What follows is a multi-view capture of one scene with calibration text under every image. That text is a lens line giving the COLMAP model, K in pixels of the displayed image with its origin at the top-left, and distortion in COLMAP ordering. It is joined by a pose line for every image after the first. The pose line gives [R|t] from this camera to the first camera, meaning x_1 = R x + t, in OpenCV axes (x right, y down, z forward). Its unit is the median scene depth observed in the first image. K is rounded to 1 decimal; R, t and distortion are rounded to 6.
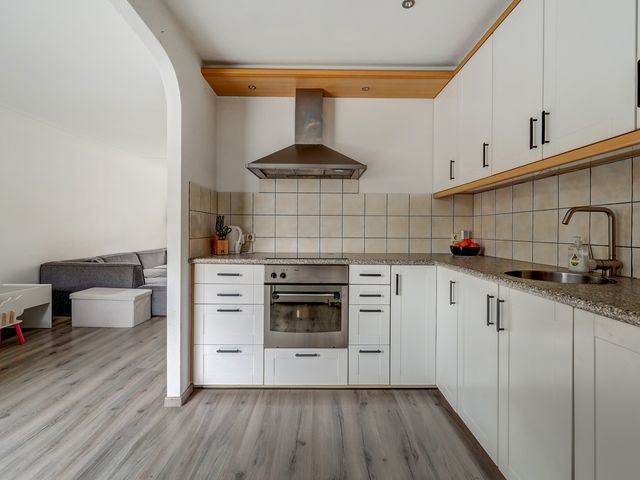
lens RADIAL K [[298.4, 0, 322.2], [0, 298.4, 229.6], [0, 0, 1]] dist [-0.003525, 0.000046]
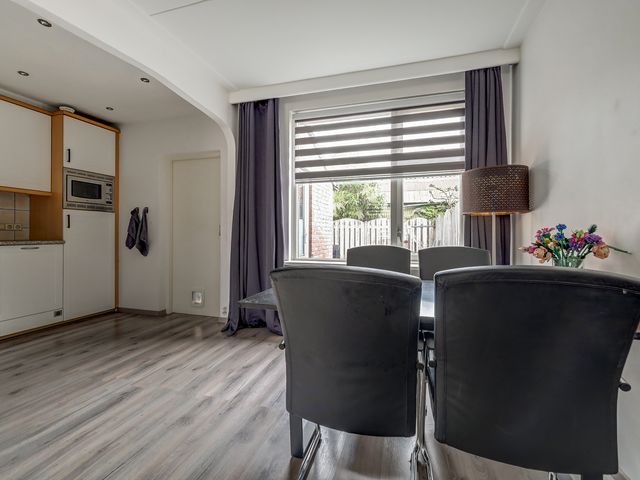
lens RADIAL K [[298.4, 0, 322.2], [0, 298.4, 229.6], [0, 0, 1]] dist [-0.003525, 0.000046]
pose [[-0.955643, -0.004760, 0.294487, -1.141250], [-0.008348, 0.999905, -0.010926, 0.038751], [-0.294408, -0.012900, -0.955593, 1.061933]]
